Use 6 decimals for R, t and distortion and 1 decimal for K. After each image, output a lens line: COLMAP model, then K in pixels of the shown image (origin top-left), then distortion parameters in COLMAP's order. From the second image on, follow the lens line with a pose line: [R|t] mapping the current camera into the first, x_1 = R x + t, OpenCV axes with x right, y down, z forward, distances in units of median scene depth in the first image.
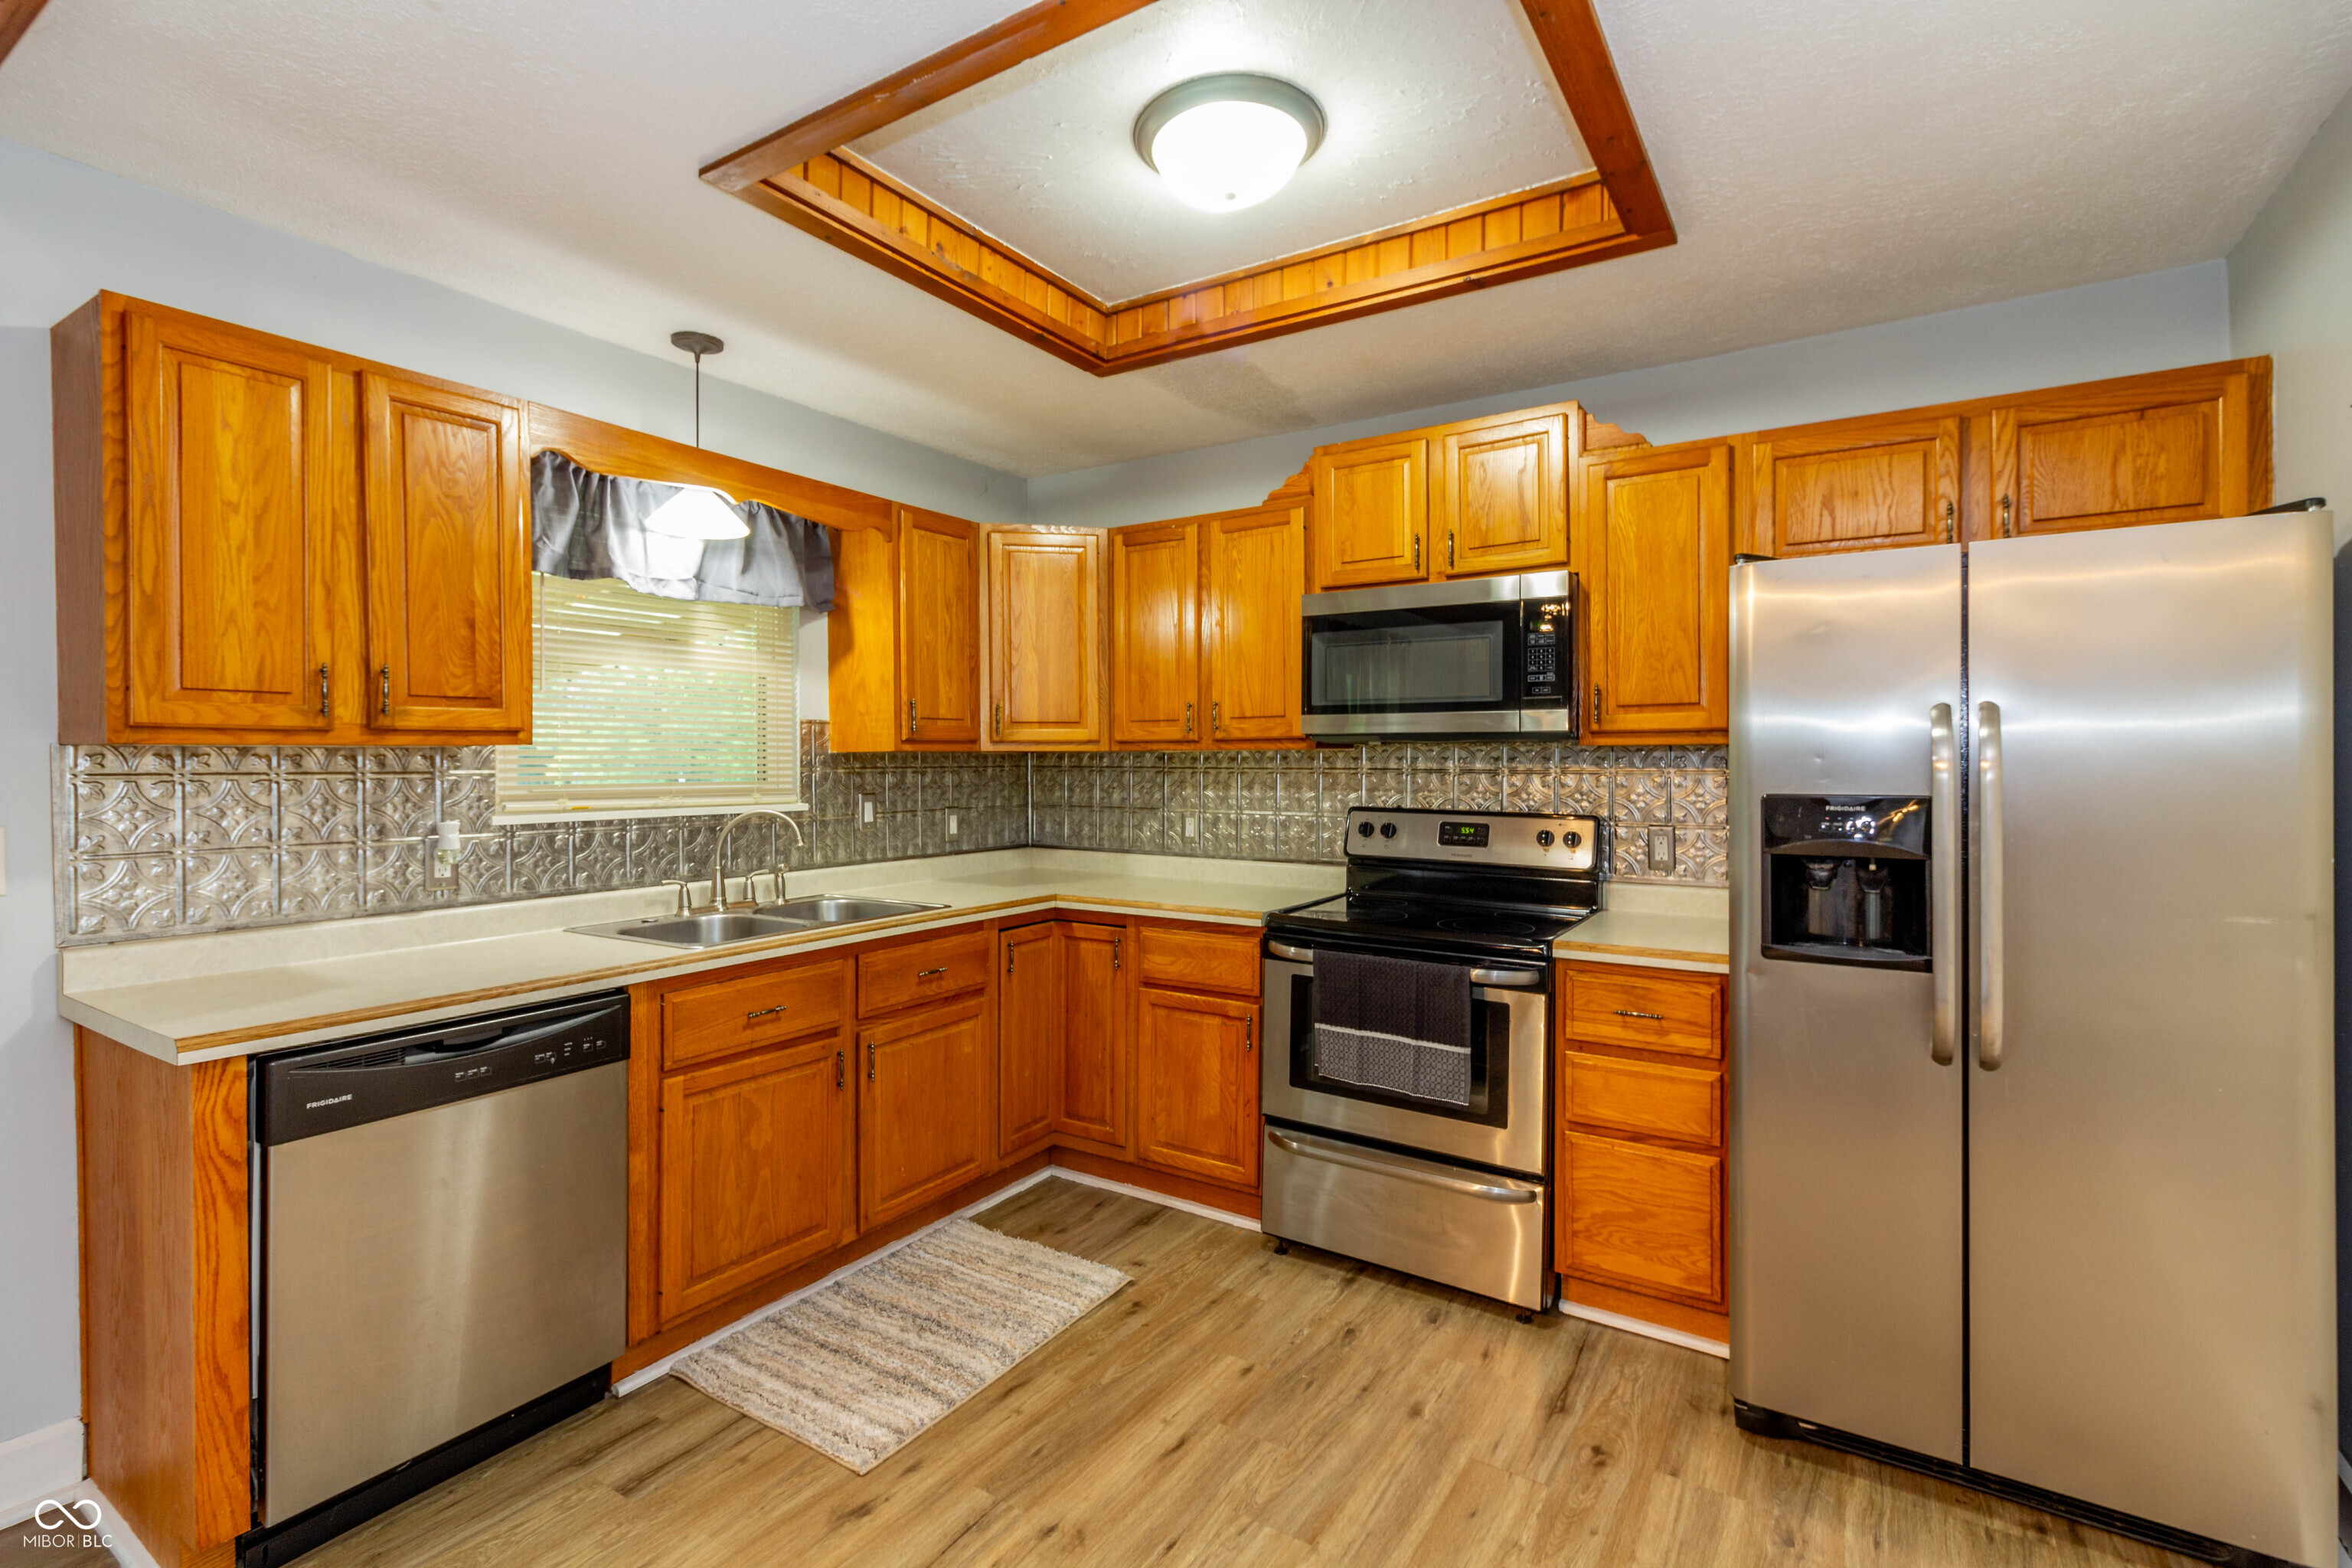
lens RADIAL K [[1080.9, 0, 1168.9], [0, 1080.9, 770.4], [0, 0, 1]] dist [0.001217, 0.000824]
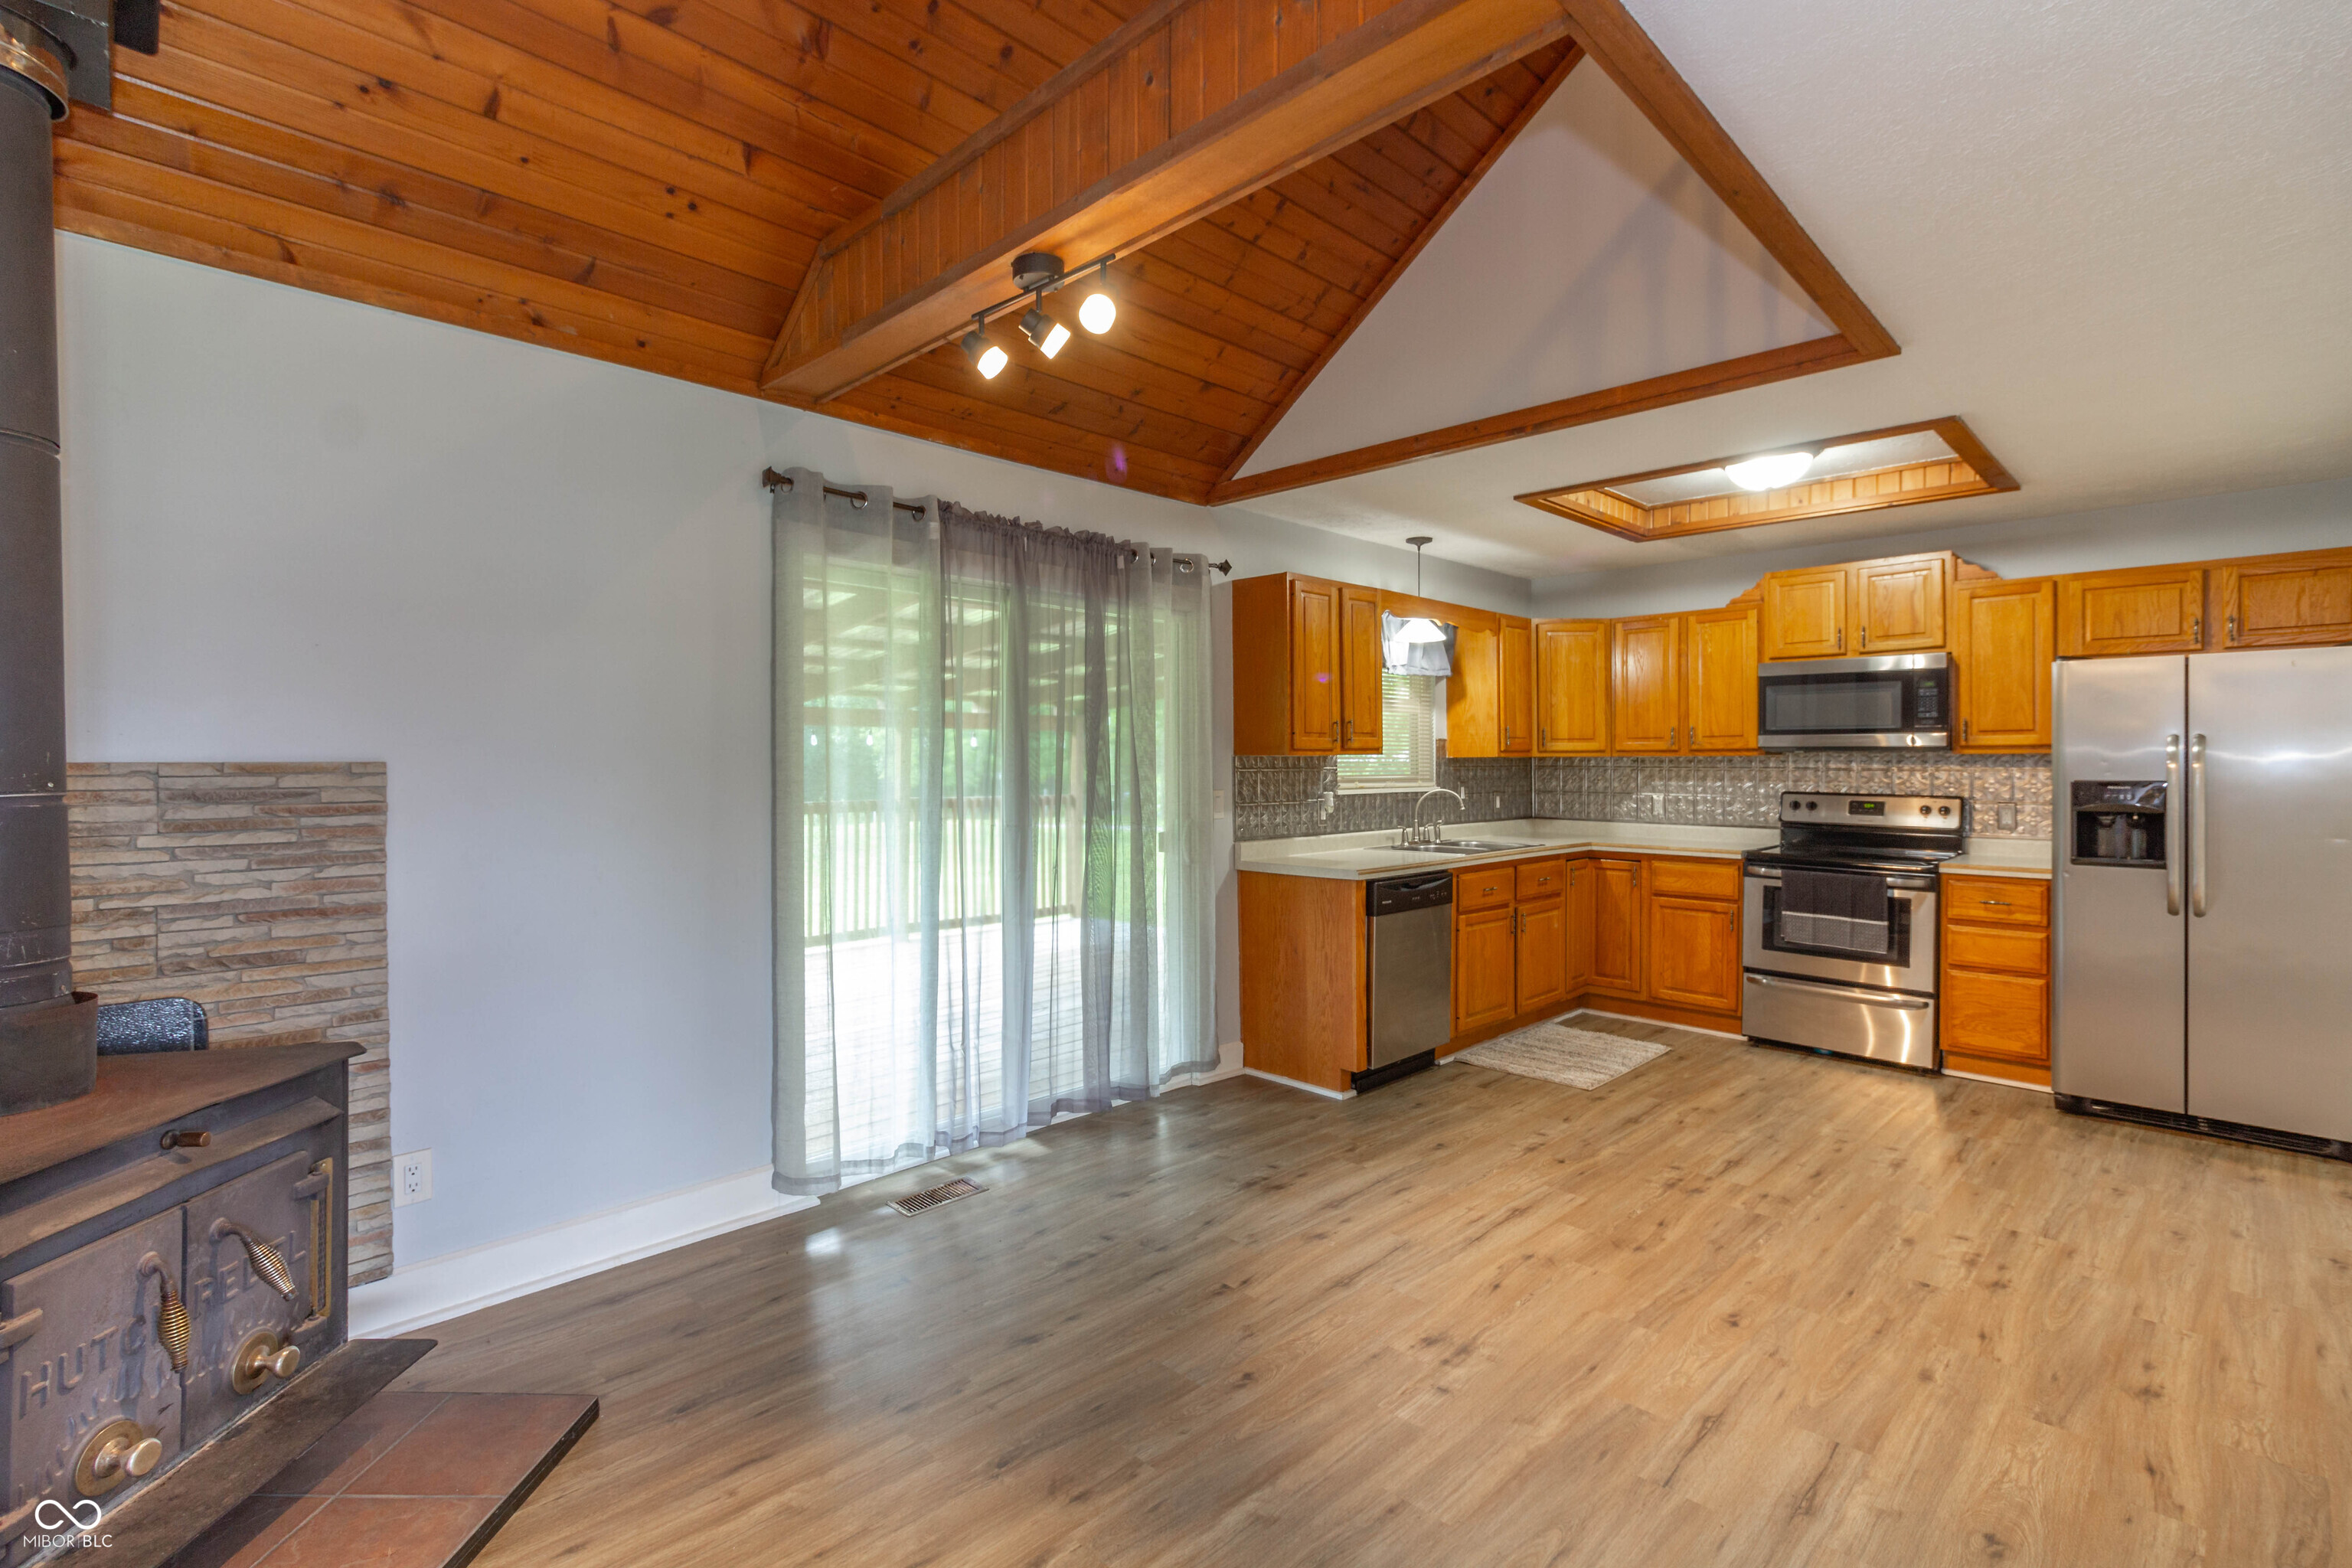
lens RADIAL K [[1080.9, 0, 1162.8], [0, 1080.9, 769.2], [0, 0, 1]] dist [0.001217, 0.000824]
pose [[0.975644, 0.002193, -0.219351, -0.462704], [-0.002492, 0.999996, -0.001086, 0.005882], [0.219348, 0.001606, 0.975645, -0.941348]]
